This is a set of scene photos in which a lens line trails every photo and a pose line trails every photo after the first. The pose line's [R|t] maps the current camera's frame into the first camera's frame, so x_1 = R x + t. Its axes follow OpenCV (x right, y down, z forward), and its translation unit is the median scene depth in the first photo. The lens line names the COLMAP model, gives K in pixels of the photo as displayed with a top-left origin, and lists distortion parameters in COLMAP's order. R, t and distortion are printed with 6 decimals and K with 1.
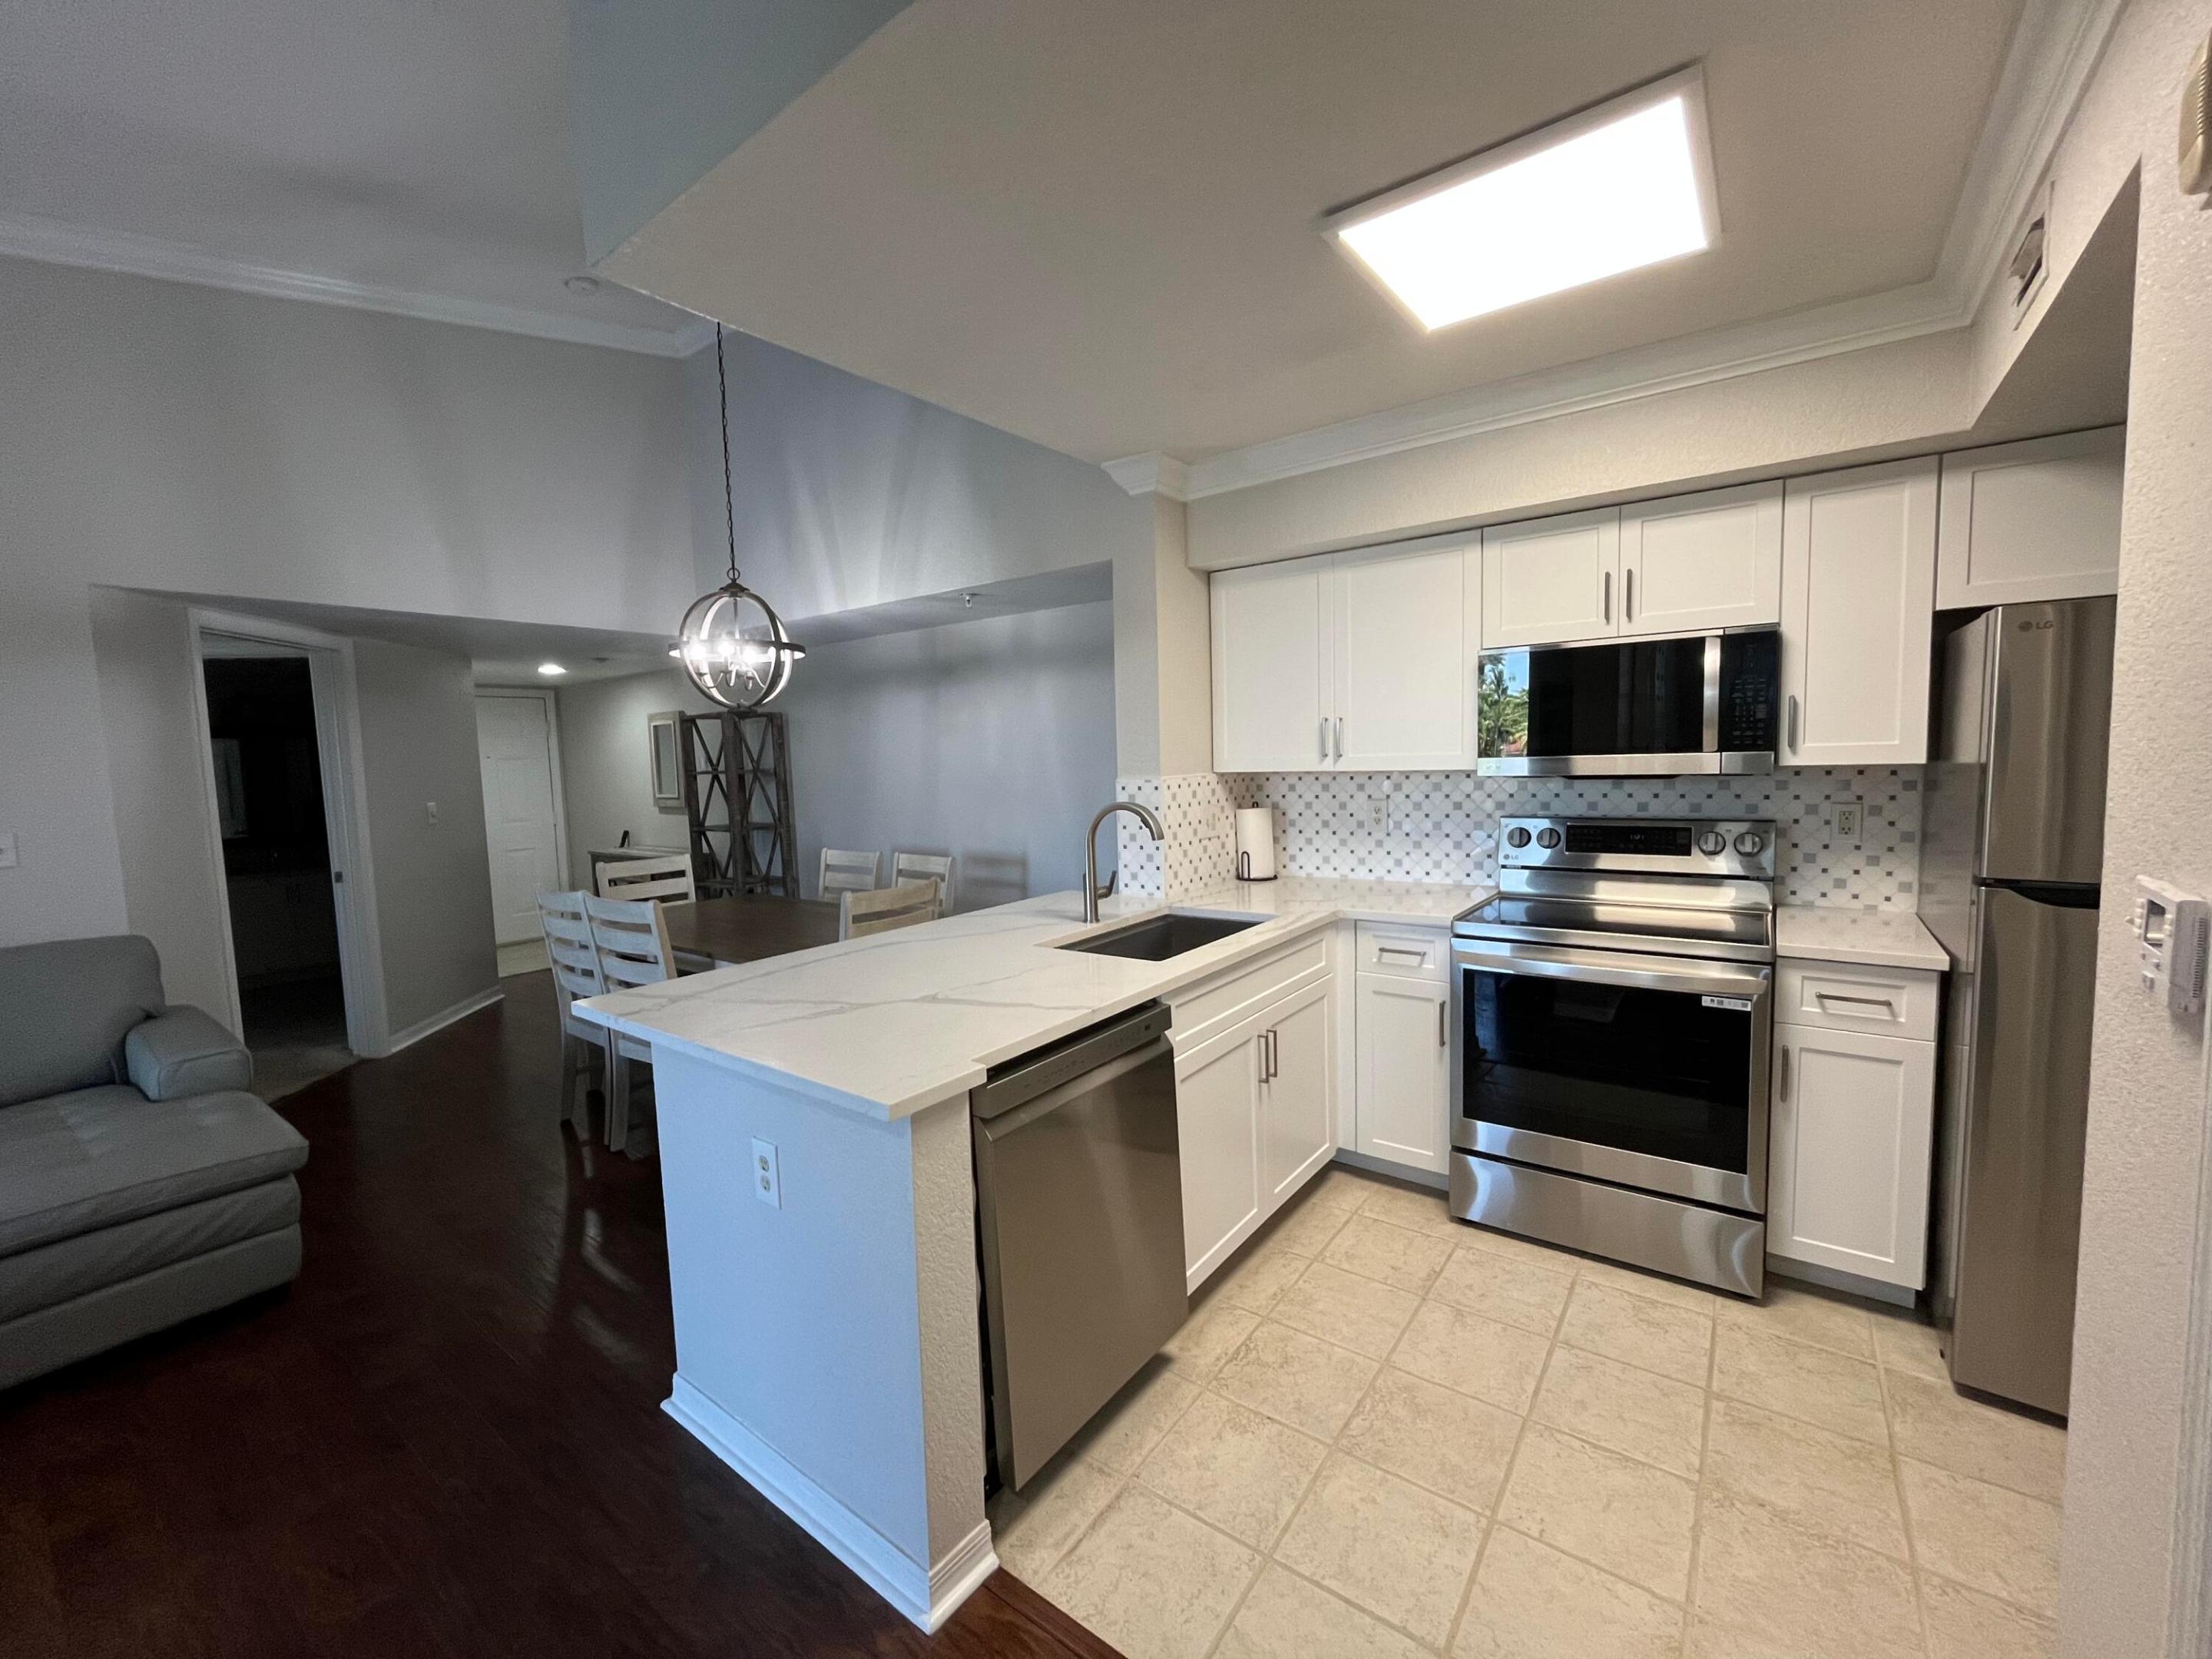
lens RADIAL K [[900.5, 0, 1098.1], [0, 900.5, 828.1], [0, 0, 1]] dist [-0.002619, 0.000811]
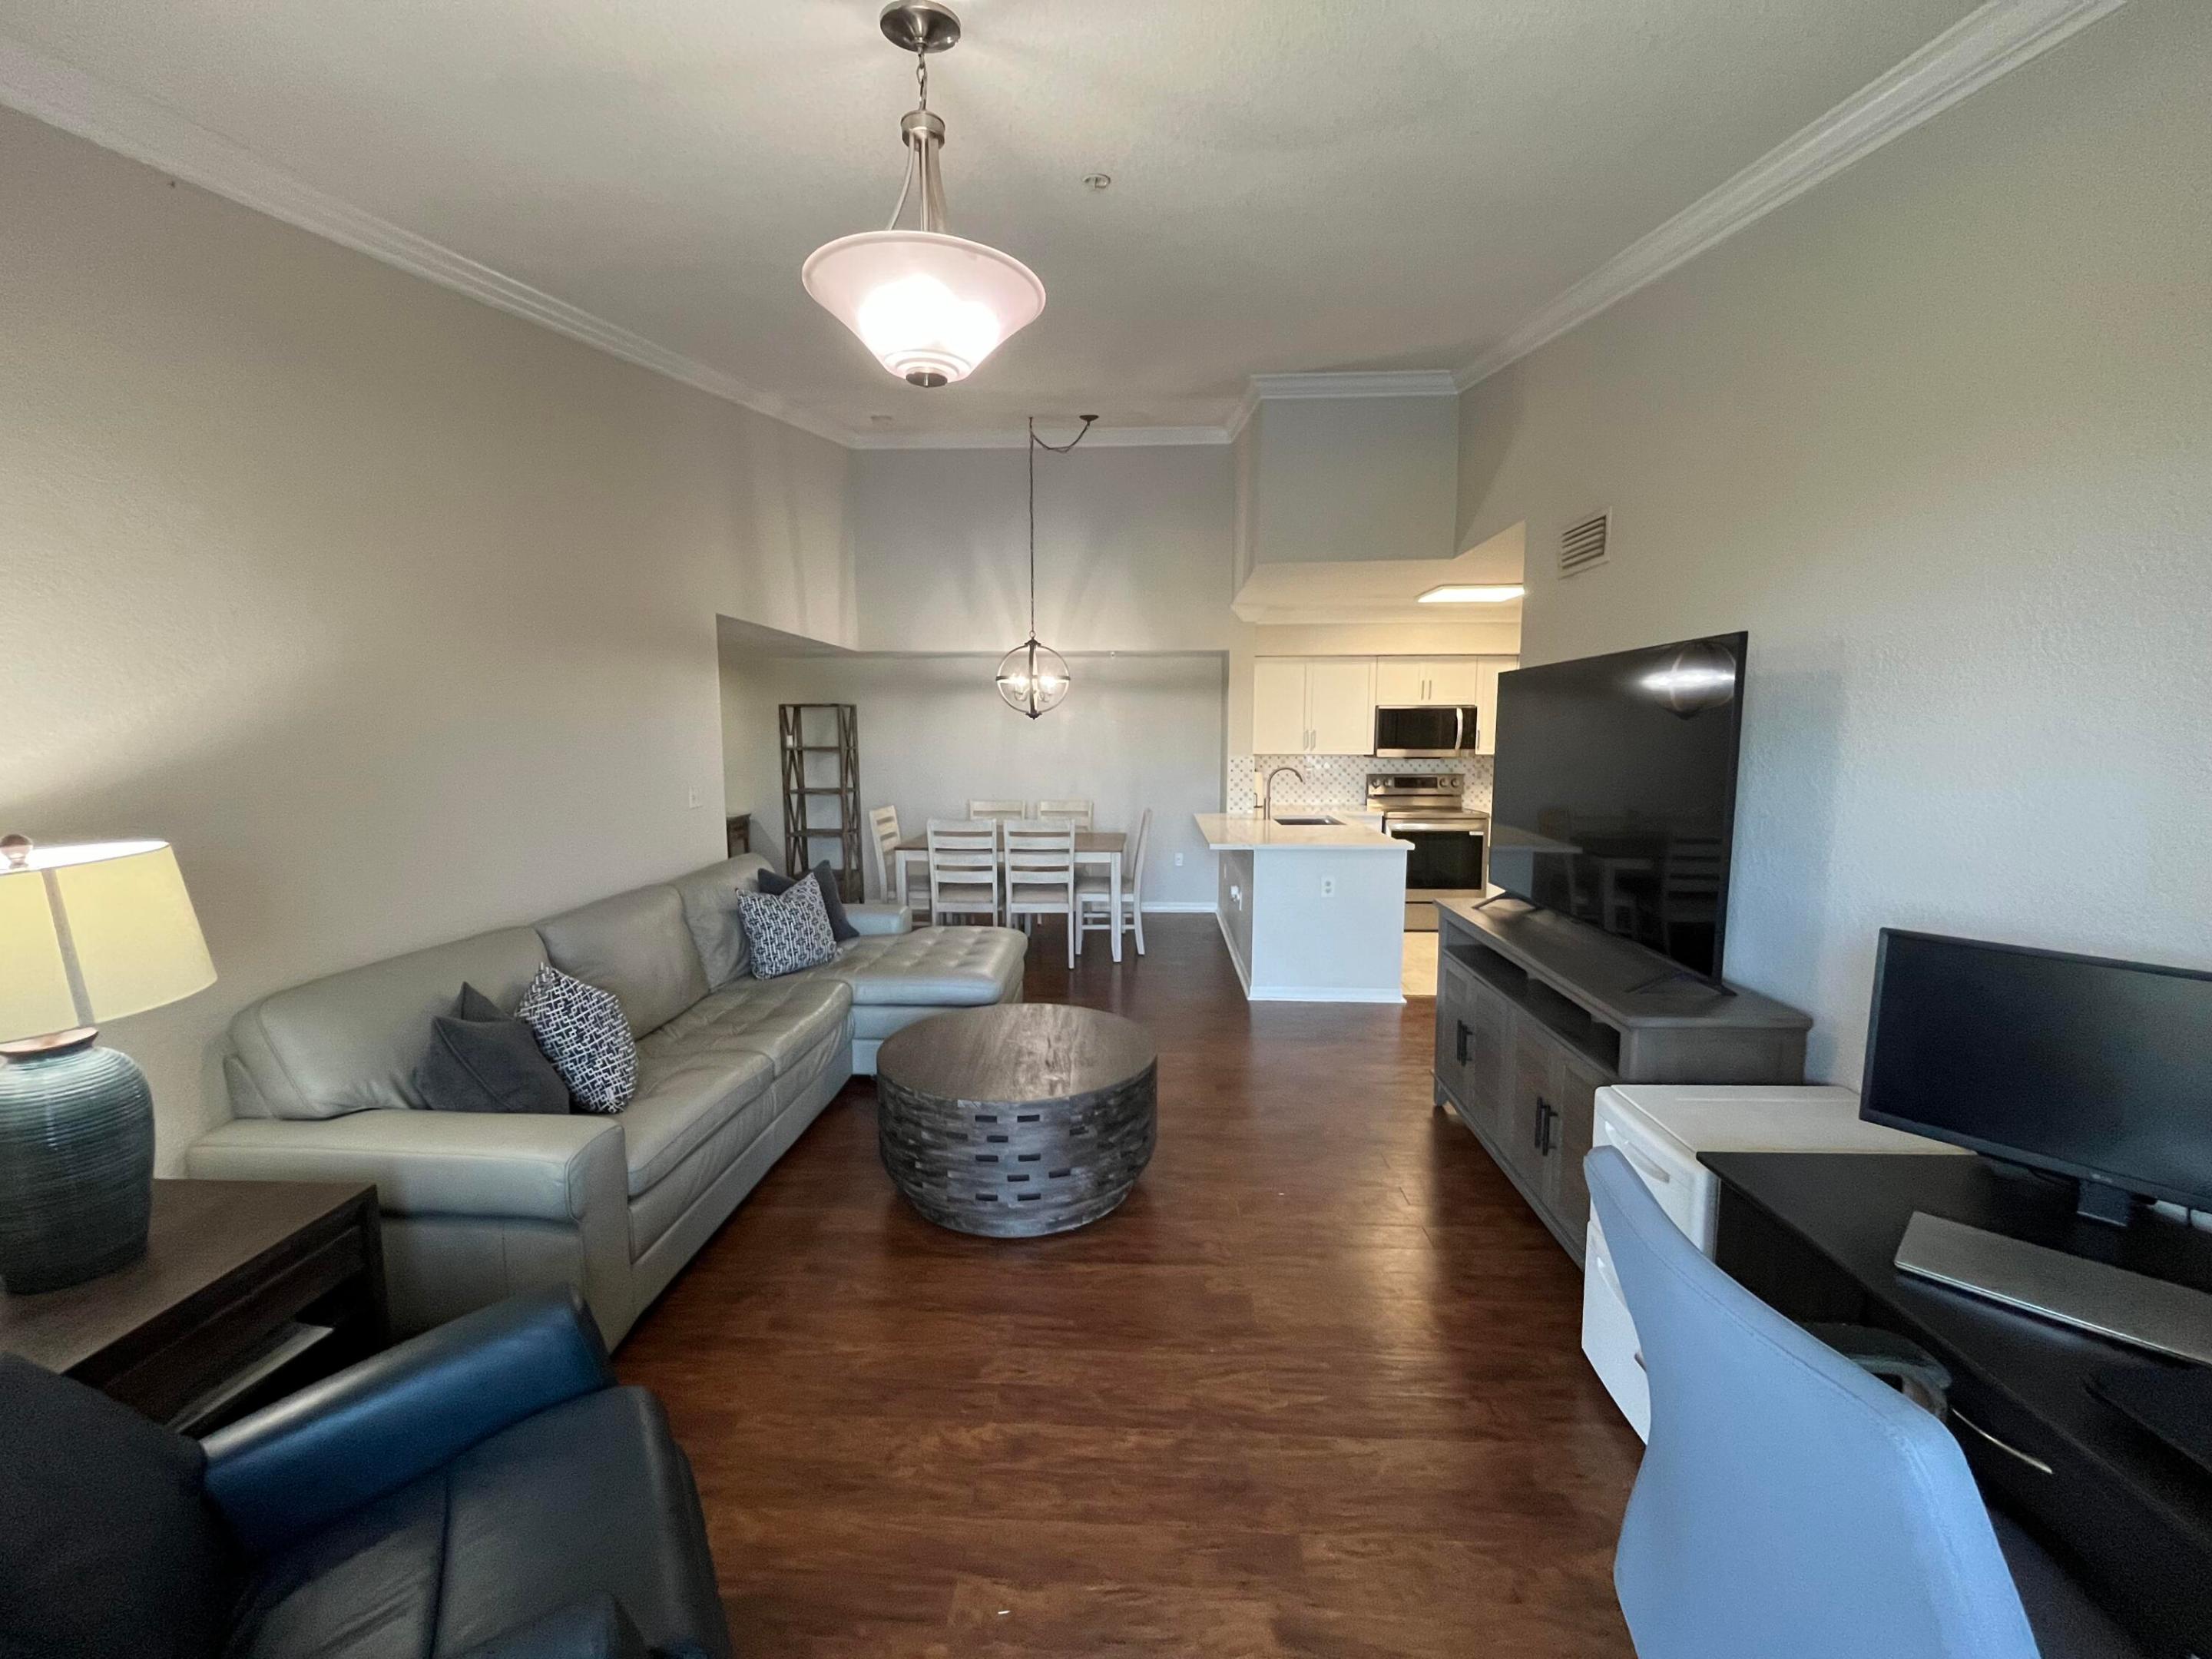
lens RADIAL K [[894.4, 0, 1100.5], [0, 894.4, 831.6], [0, 0, 1]] dist [0.003092, -0.003397]
pose [[0.828023, -0.035189, 0.559589, -1.669724], [0.023546, 0.999331, 0.028000, 0.063971], [-0.560200, -0.010008, 0.828297, -0.639870]]
